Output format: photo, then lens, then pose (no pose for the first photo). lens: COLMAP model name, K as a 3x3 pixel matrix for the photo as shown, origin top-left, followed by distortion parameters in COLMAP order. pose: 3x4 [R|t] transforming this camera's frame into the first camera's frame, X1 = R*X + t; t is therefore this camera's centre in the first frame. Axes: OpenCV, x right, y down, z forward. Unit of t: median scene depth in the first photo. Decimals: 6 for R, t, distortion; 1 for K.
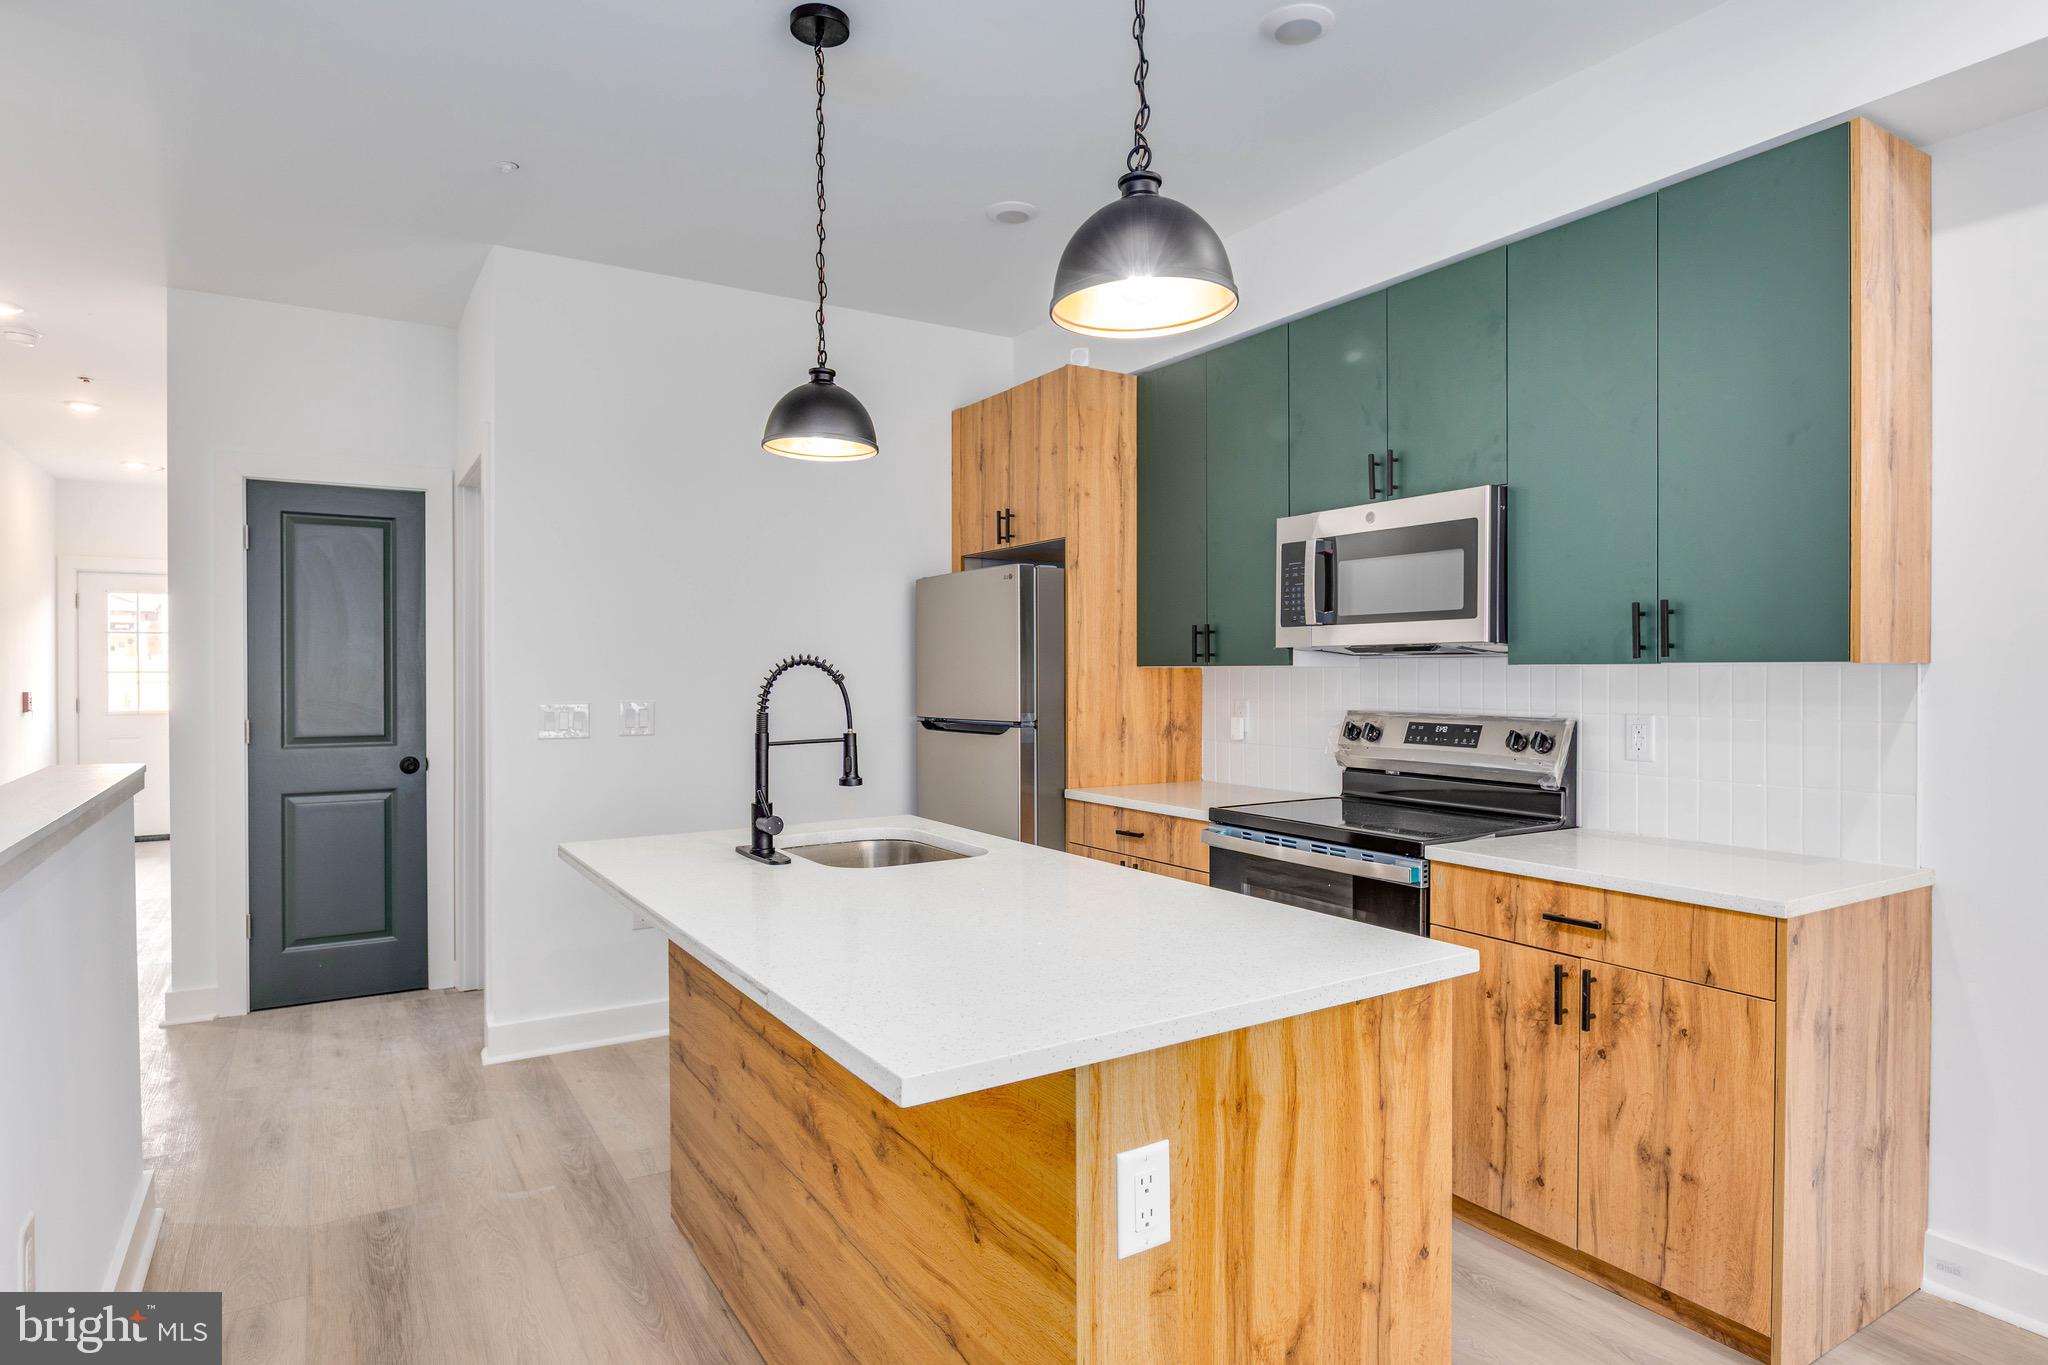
lens RADIAL K [[1143.5, 0, 1015.3], [0, 1143.5, 675.9], [0, 0, 1]] dist [-0.002700, 0.000834]
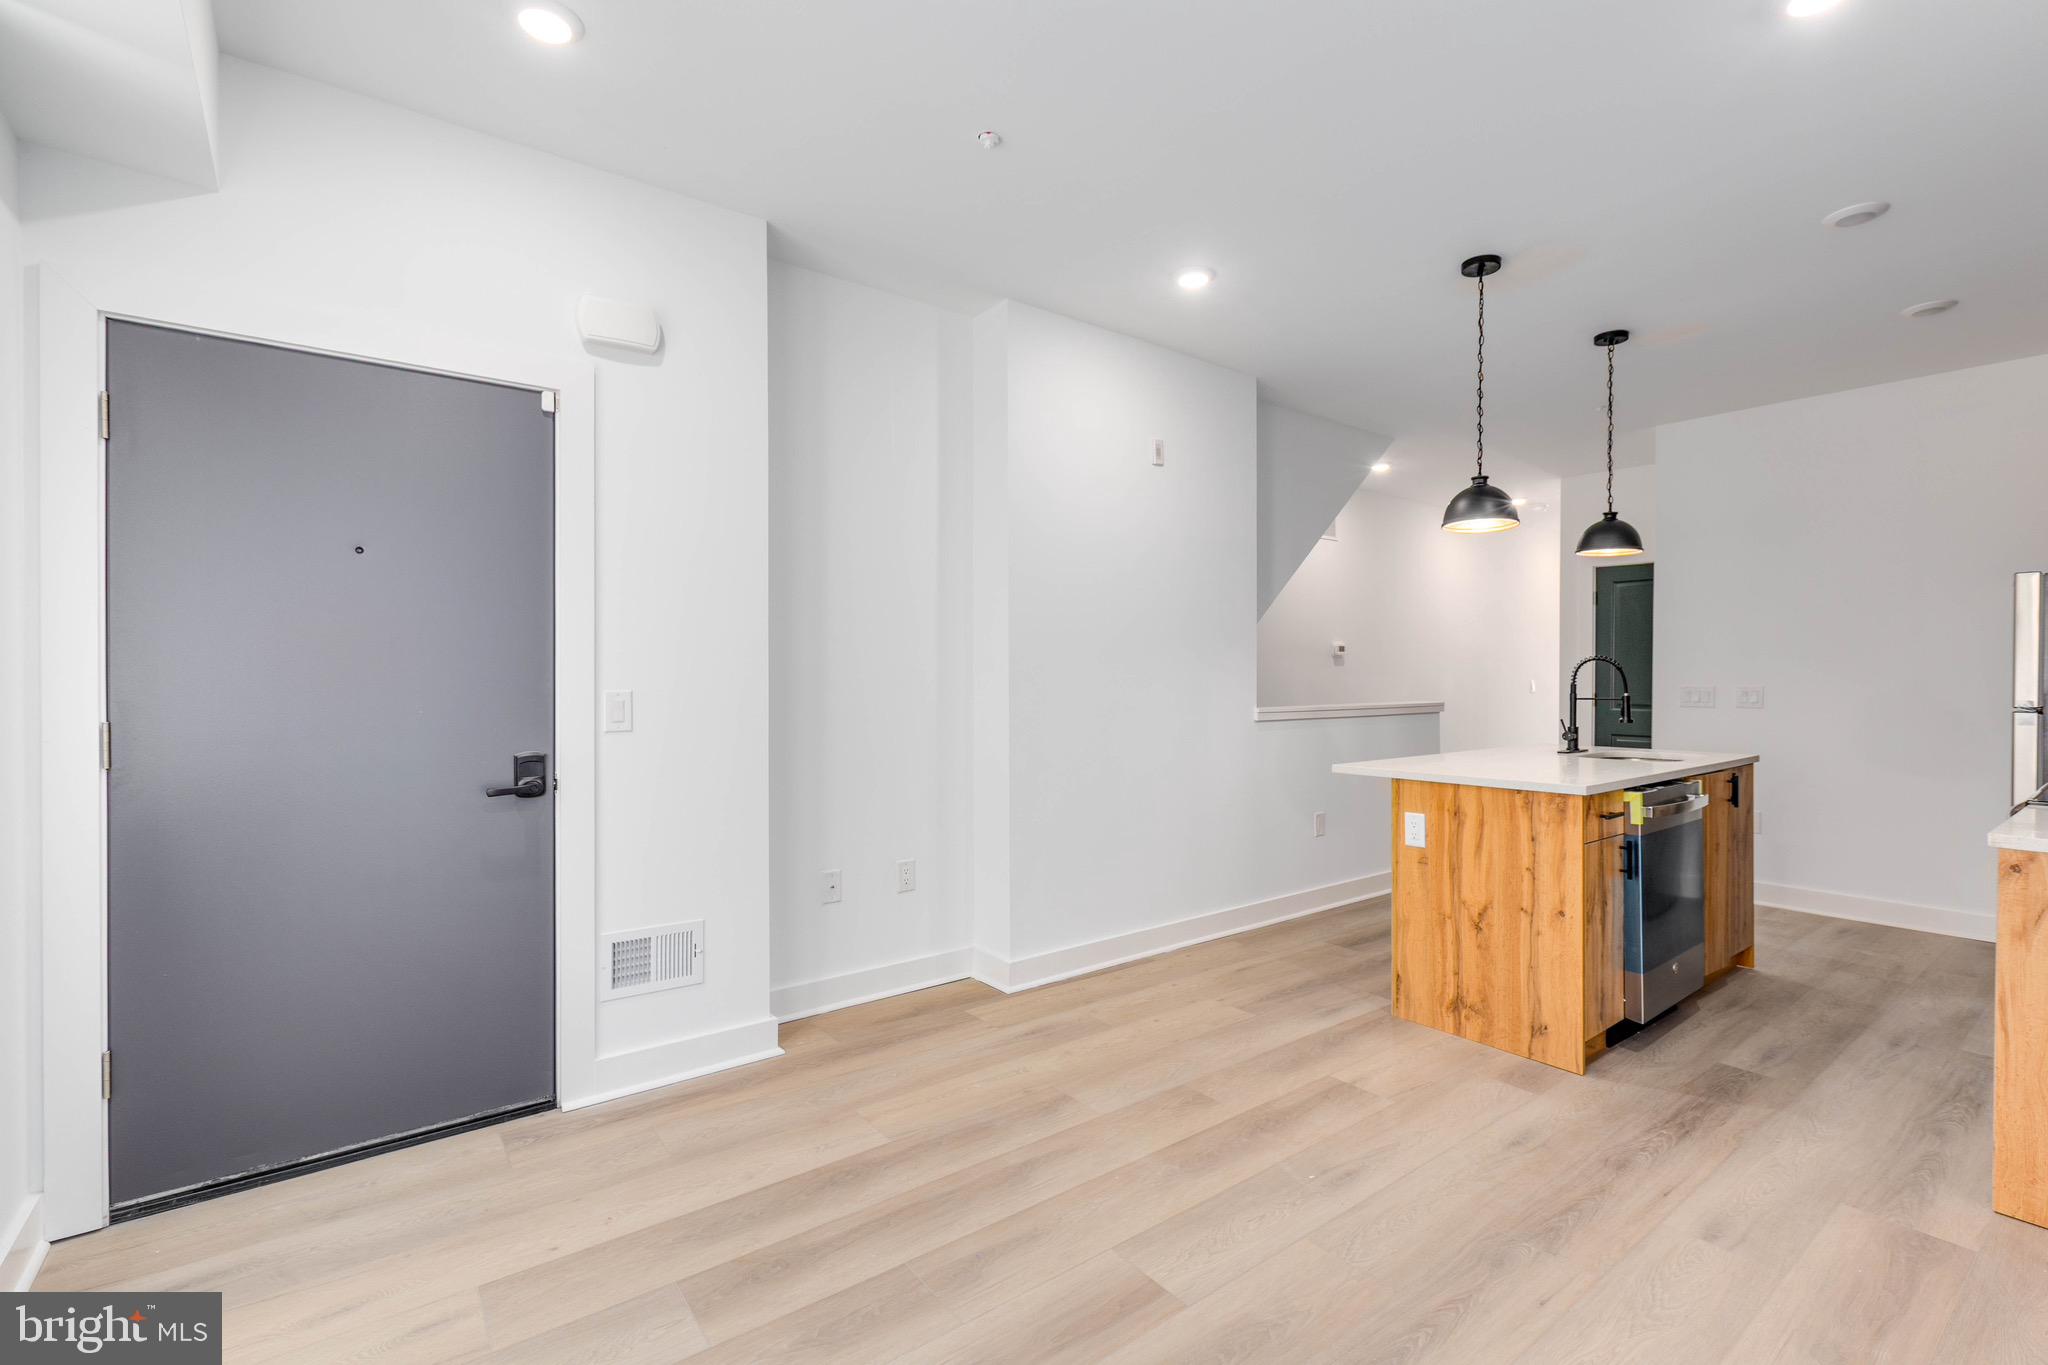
lens RADIAL K [[911.2, 0, 1040.1], [0, 911.2, 684.9], [0, 0, 1]] dist [0.000223, 0.000731]
pose [[0.103088, 0.013124, -0.994586, 1.132099], [-0.009291, 0.999882, 0.012231, 0.018901], [0.994629, 0.007980, 0.103198, -0.126412]]
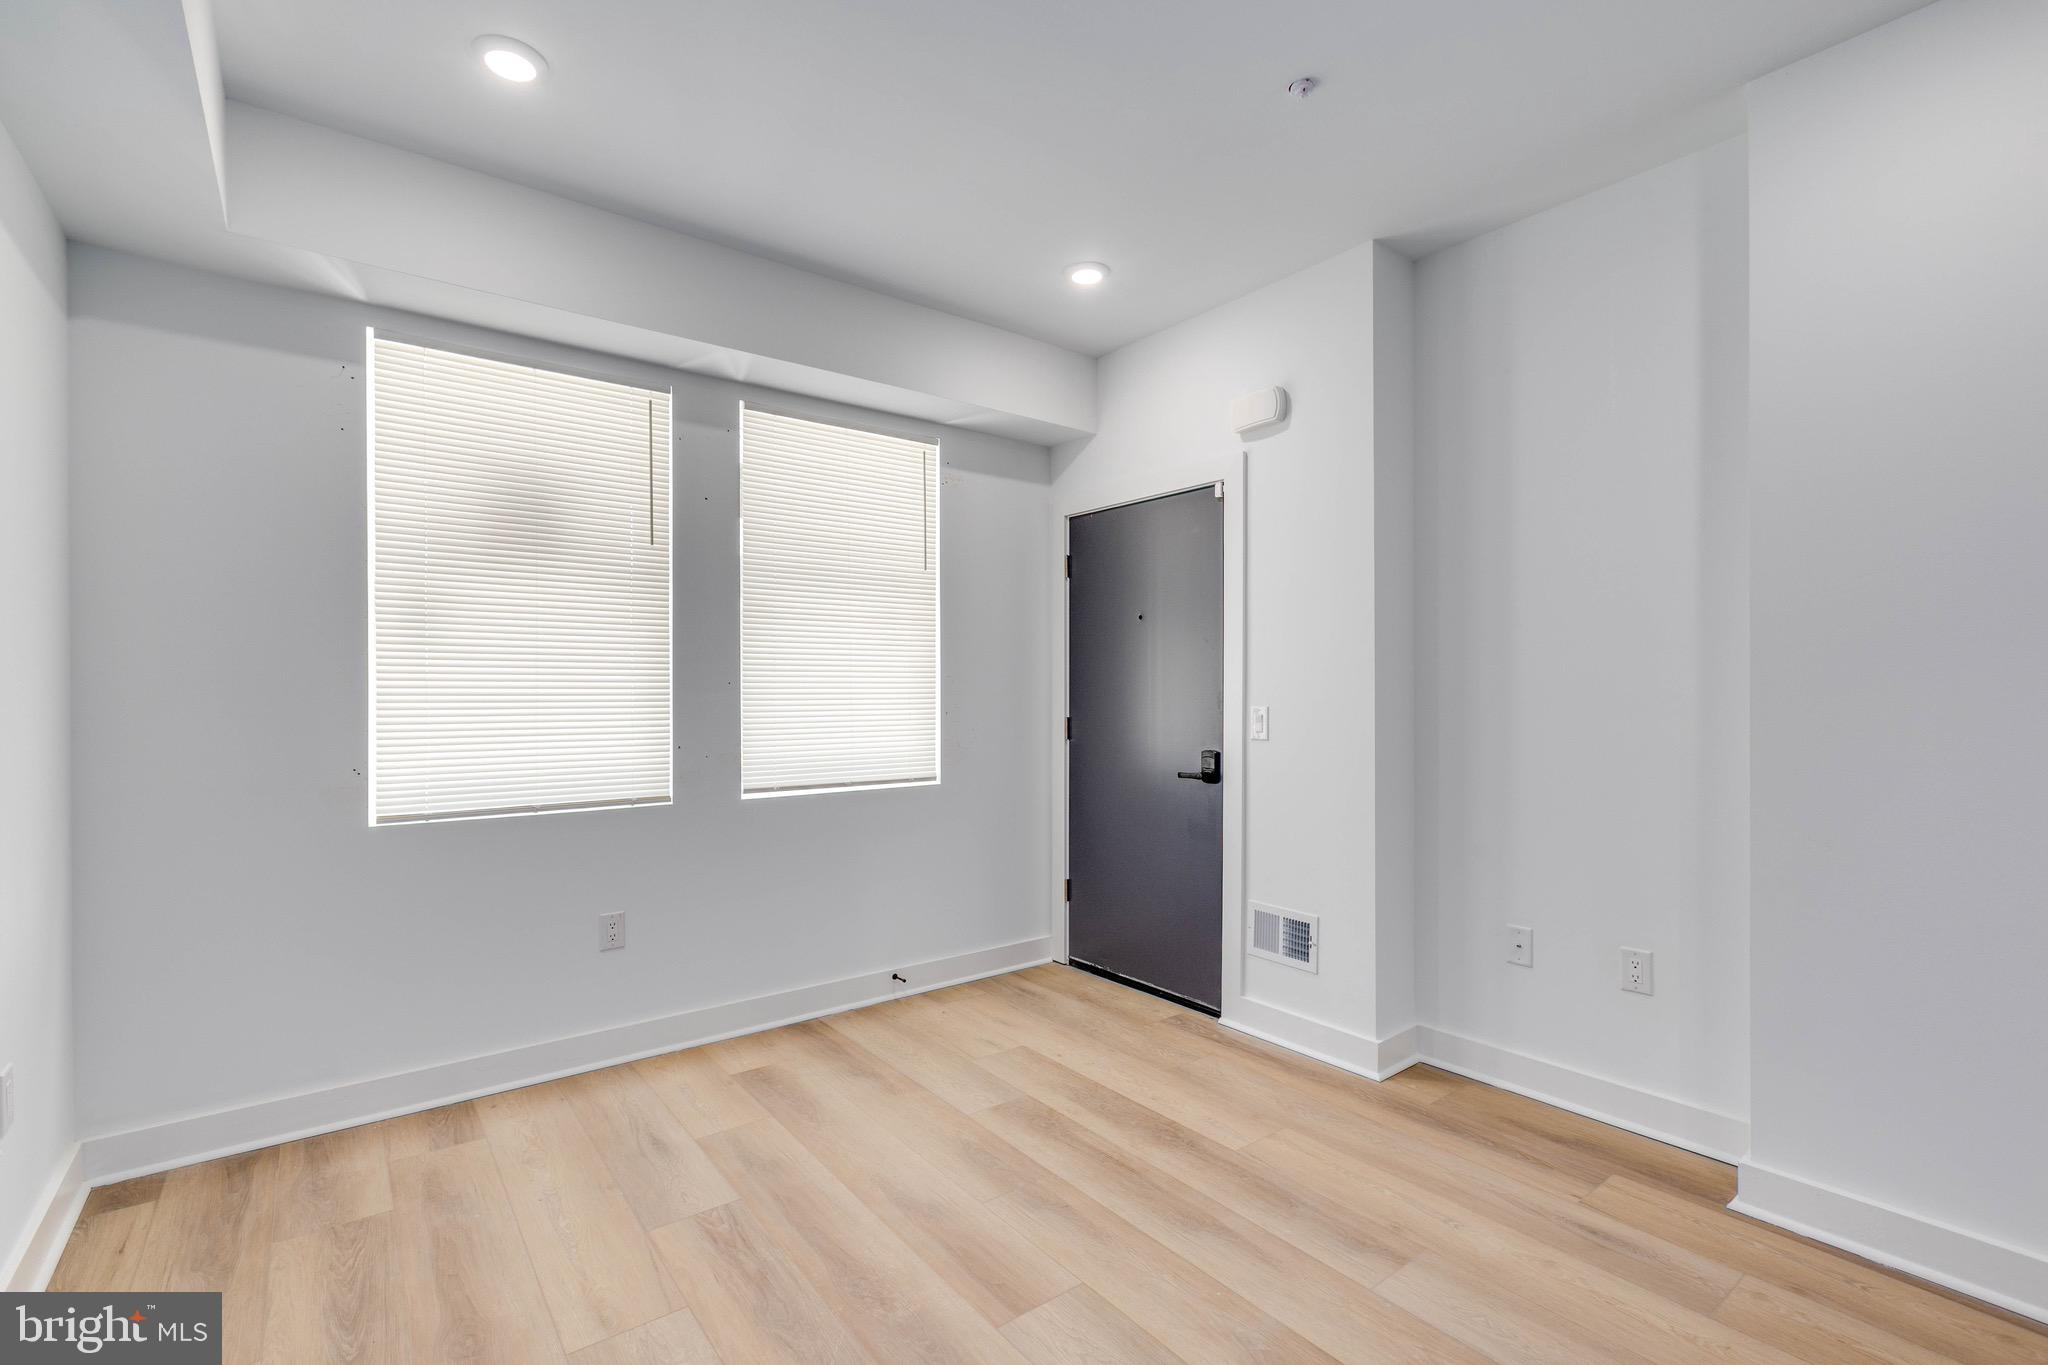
lens RADIAL K [[911.2, 0, 1018.6], [0, 911.2, 692.8], [0, 0, 1]] dist [0.000223, 0.000731]
pose [[-0.994782, 0.003697, -0.101956, 0.571299], [0.002849, 0.999960, 0.008464, 0.012843], [0.101983, 0.008129, -0.994753, 0.662034]]
